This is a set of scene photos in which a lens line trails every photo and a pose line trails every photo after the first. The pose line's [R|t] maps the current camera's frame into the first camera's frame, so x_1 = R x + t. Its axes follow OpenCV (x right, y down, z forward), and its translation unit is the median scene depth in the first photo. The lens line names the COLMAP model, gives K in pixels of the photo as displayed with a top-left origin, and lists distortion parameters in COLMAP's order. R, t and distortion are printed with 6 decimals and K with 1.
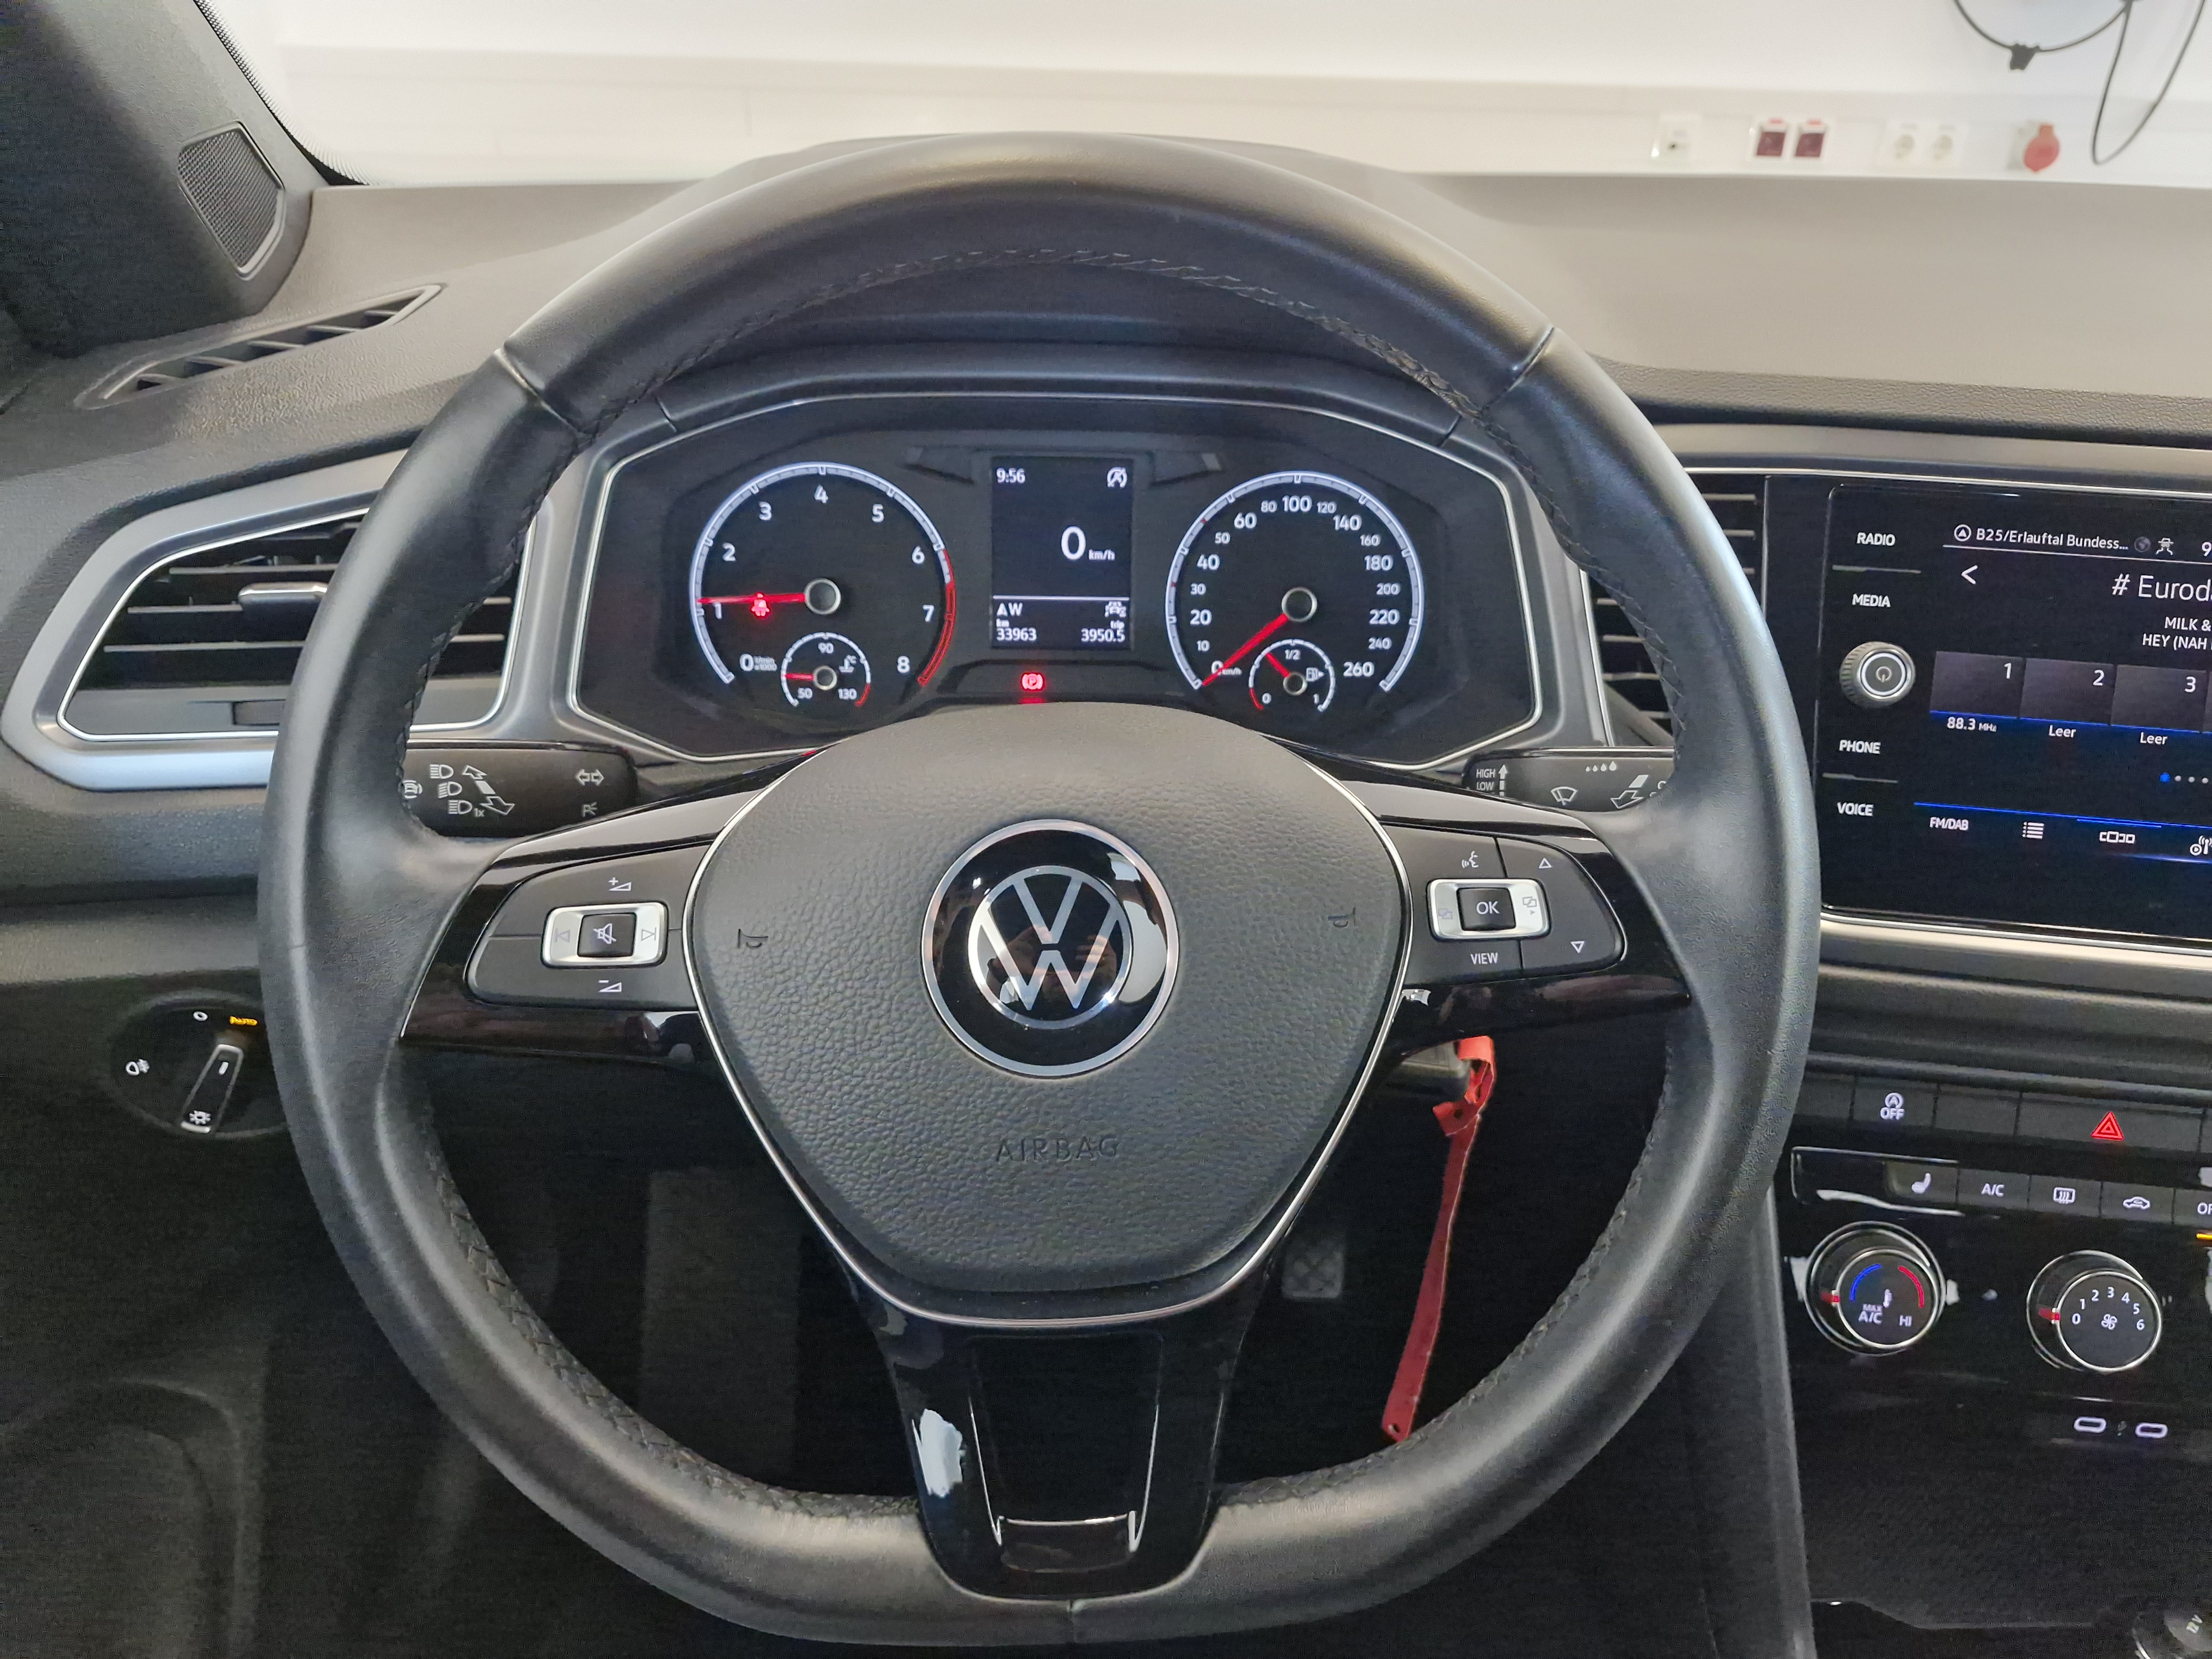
lens RADIAL K [[1455.7, 0, 1106.0], [0, 1455.7, 878.0], [0, 0, 1]] dist [-0.011782, -0.011389]
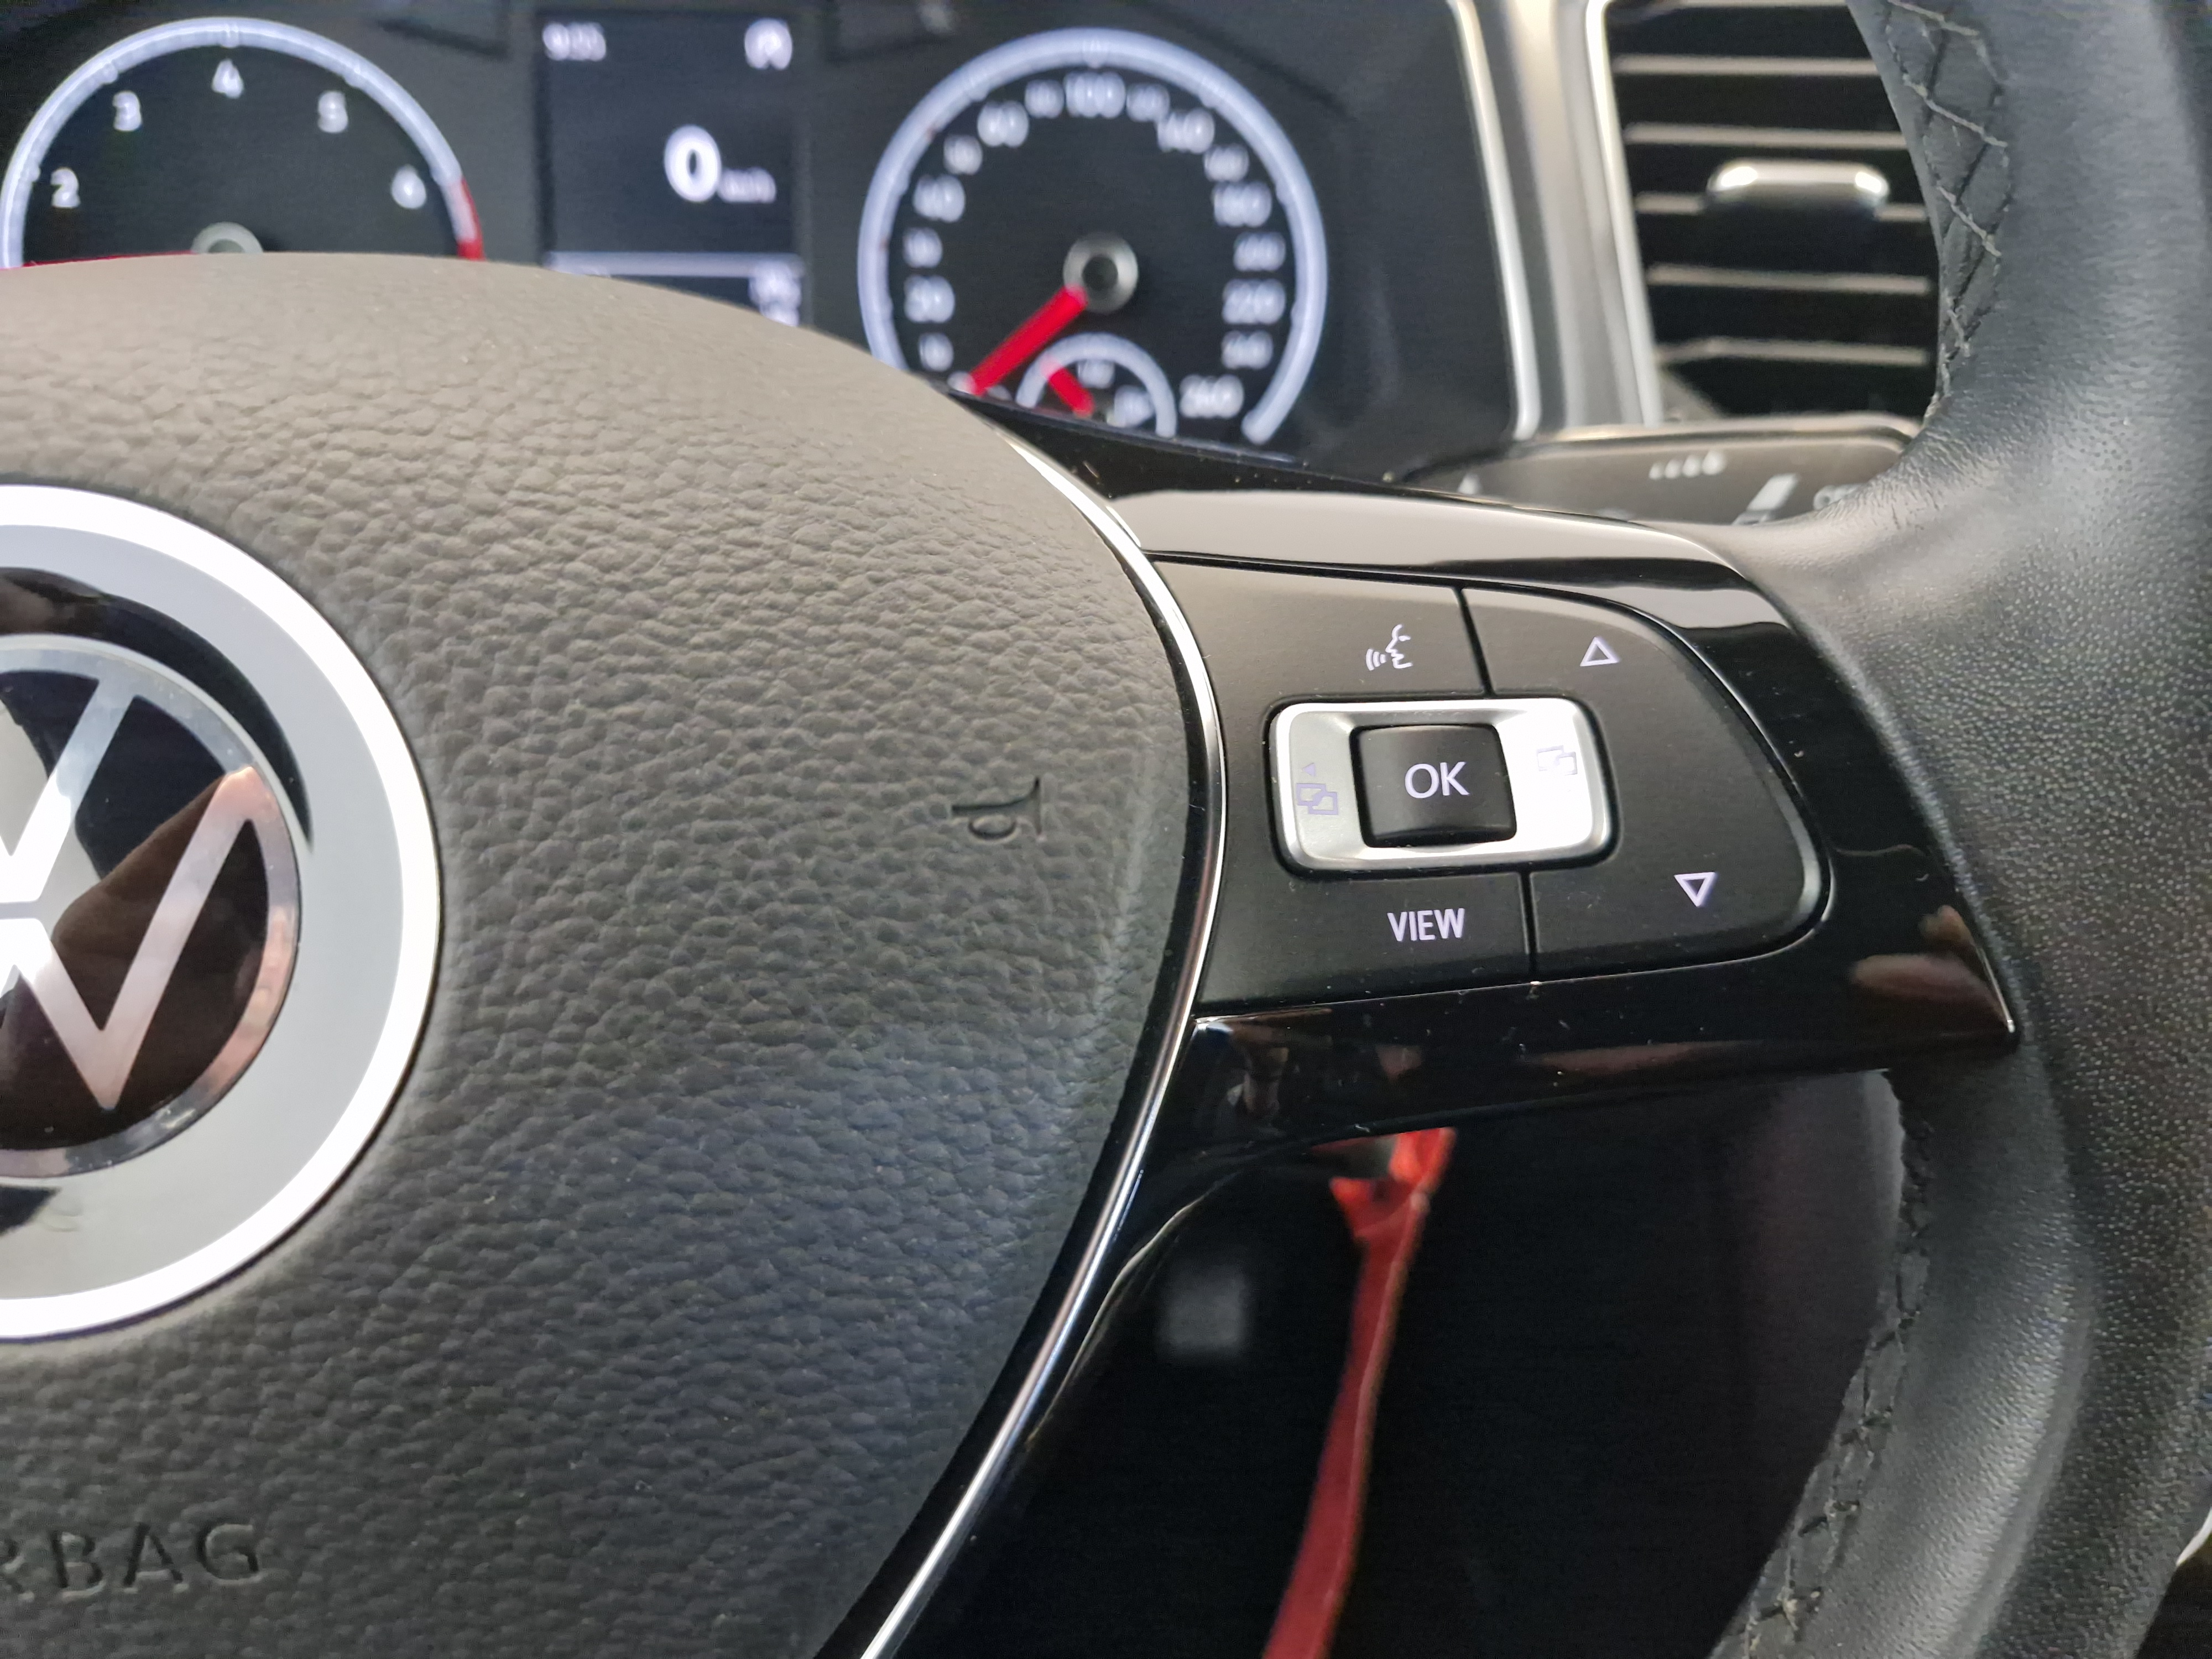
lens RADIAL K [[1613.7, 0, 1084.0], [0, 1613.7, 873.5], [0, 0, 1]] dist [-0.053386, 0.019101]
pose [[0.998976, -0.012364, 0.043514, 0.096993], [0.010430, 0.998960, 0.044386, 0.015172], [-0.044018, -0.043887, 0.998066, 0.373520]]
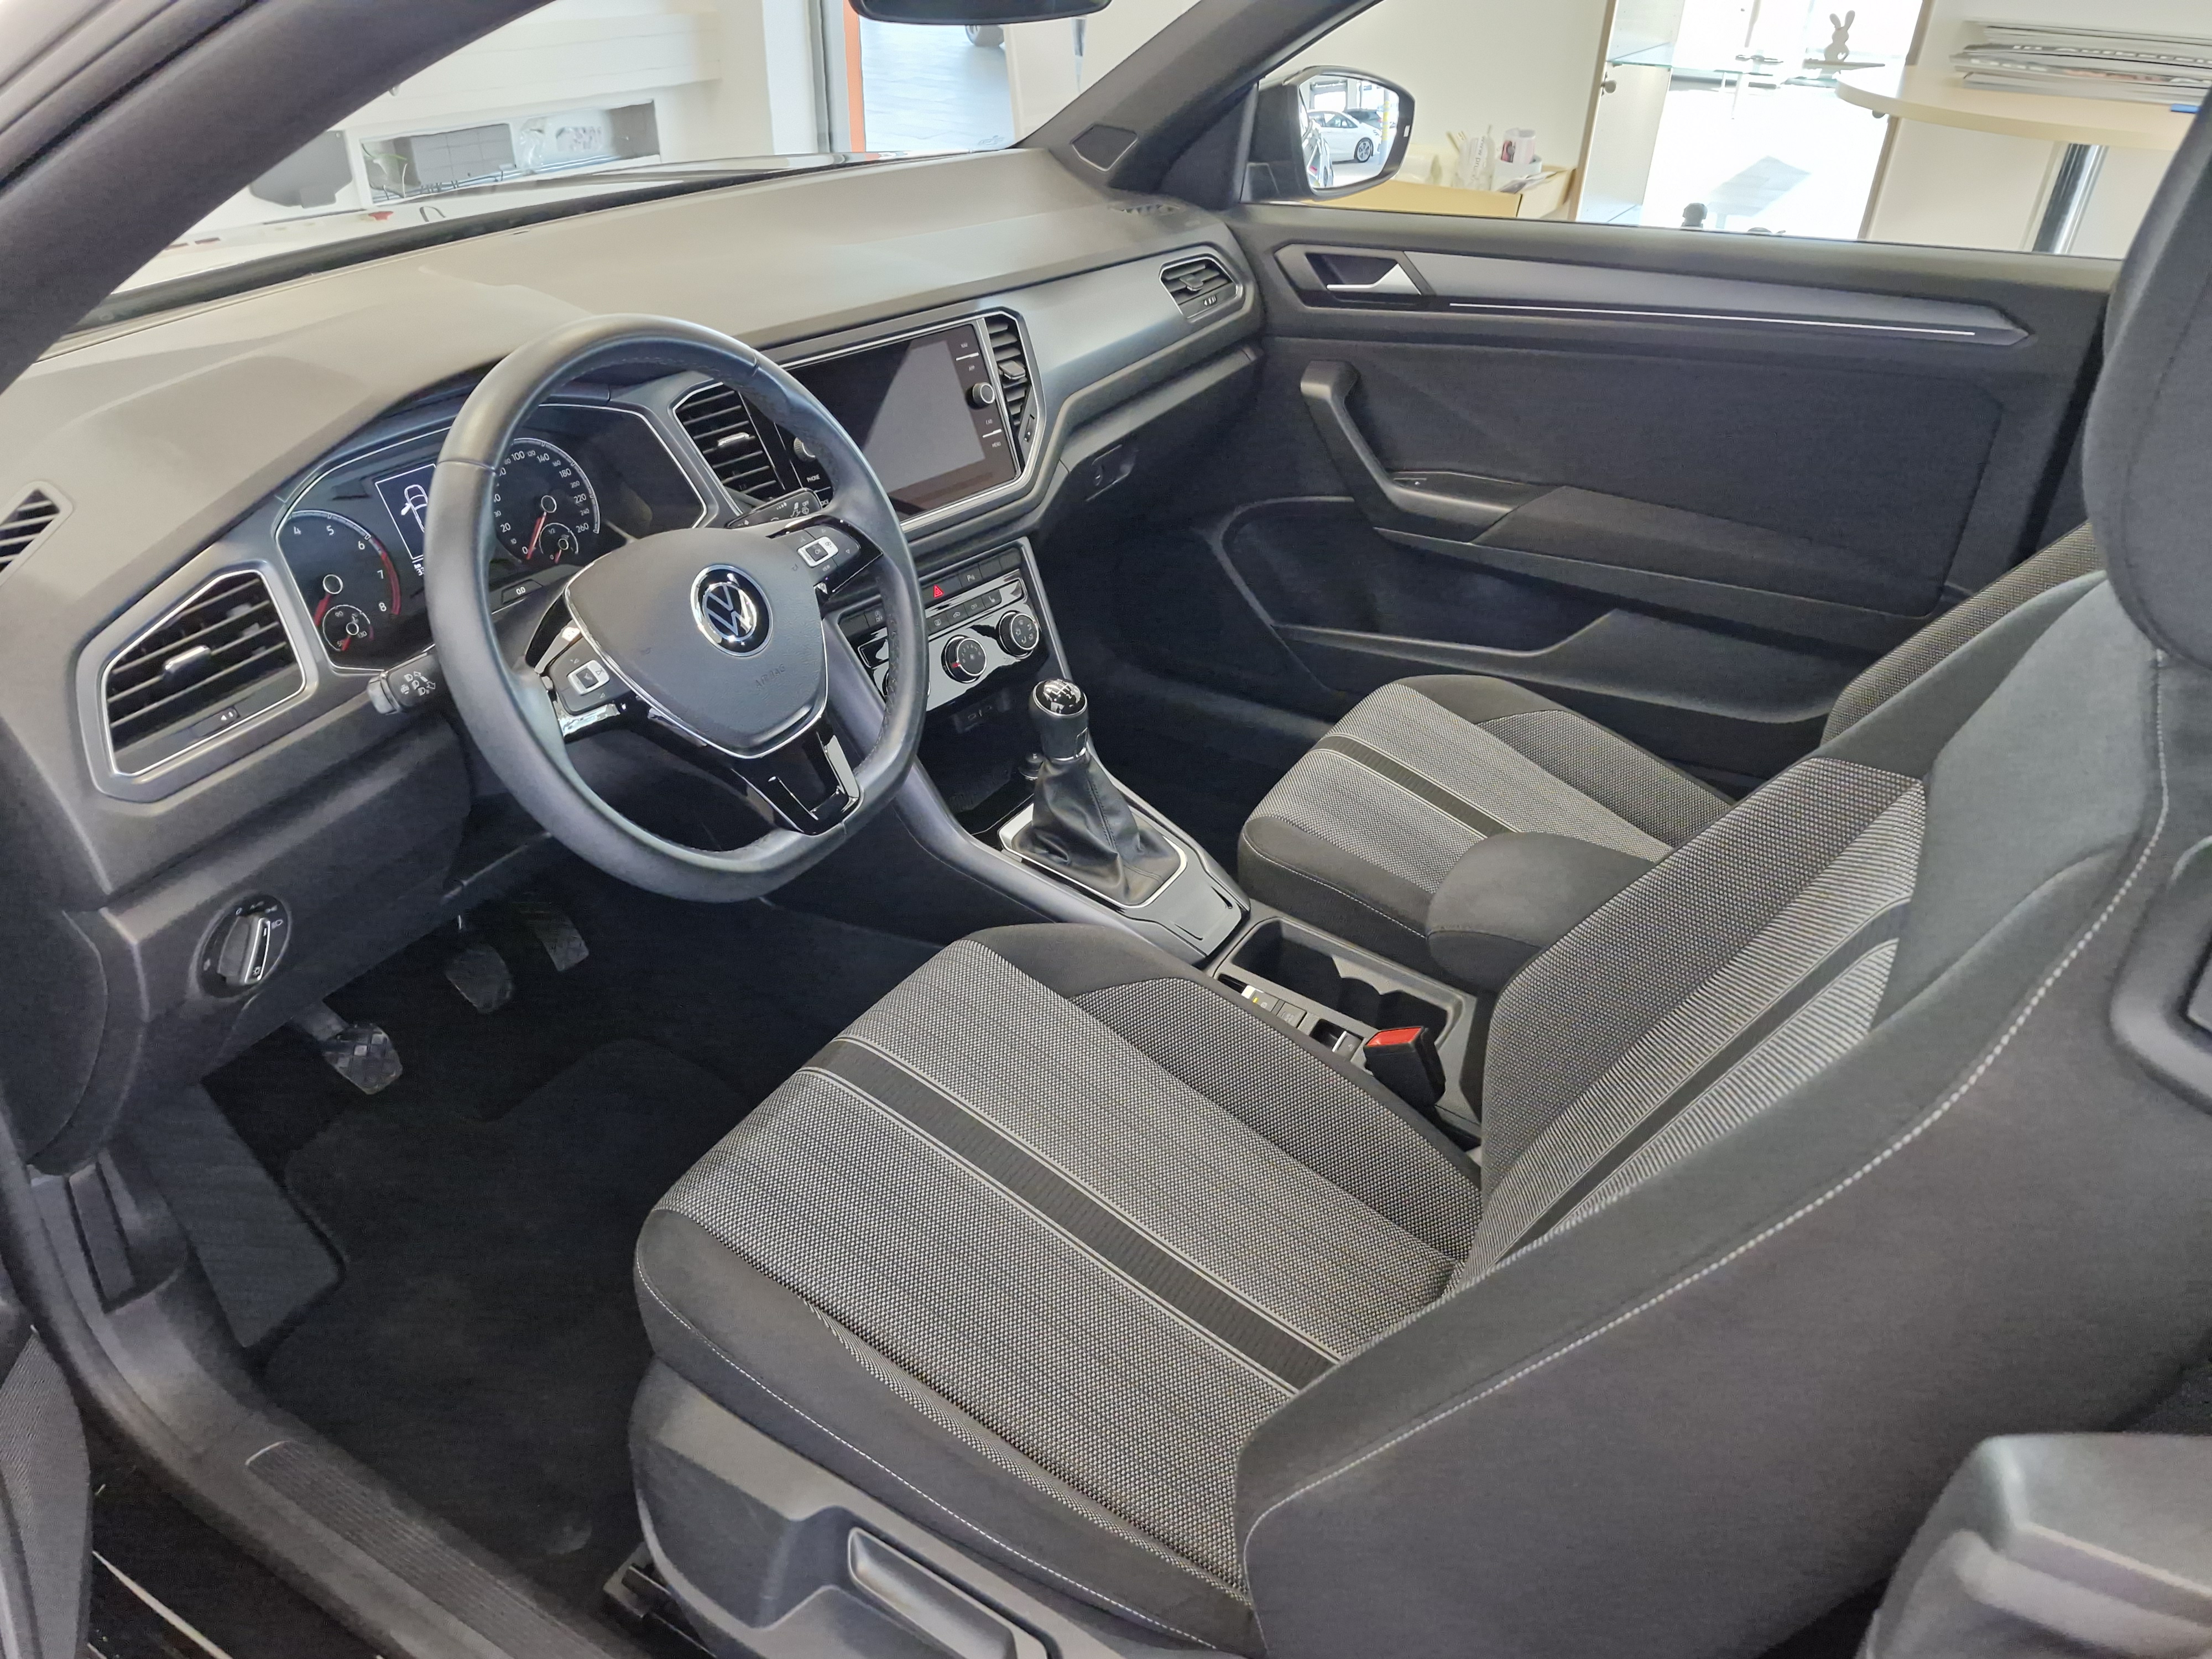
lens RADIAL K [[1455.7, 0, 1106.0], [0, 1455.7, 842.3], [0, 0, 1]] dist [-0.011782, -0.011389]
pose [[0.503222, -0.469374, 0.725572, -1.101765], [0.415062, 0.867722, 0.273464, -0.018802], [-0.757952, 0.163544, 0.631476, -0.702261]]
